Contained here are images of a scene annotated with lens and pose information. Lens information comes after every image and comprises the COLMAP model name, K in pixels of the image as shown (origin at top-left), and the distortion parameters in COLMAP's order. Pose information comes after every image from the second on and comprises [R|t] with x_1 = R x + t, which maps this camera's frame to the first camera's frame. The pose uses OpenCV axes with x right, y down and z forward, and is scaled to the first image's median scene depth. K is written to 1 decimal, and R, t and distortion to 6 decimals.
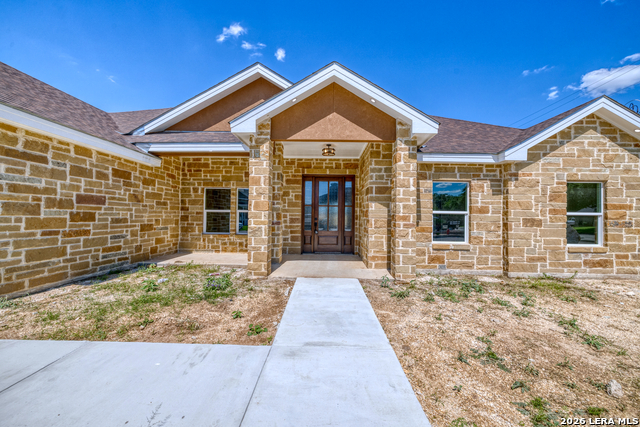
lens RADIAL K [[269.8, 0, 321.9], [0, 269.8, 214.0], [0, 0, 1]] dist [-0.000080, -0.001019]
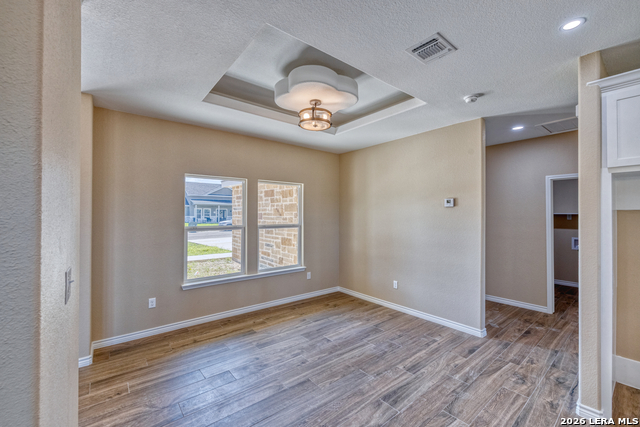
lens RADIAL K [[269.8, 0, 323.5], [0, 269.8, 213.5], [0, 0, 1]] dist [-0.000080, -0.001019]
pose [[-0.767459, -0.011617, -0.640992, -0.161417], [-0.006210, 0.999924, -0.010686, -0.047038], [0.641067, -0.004221, -0.767473, 2.112811]]
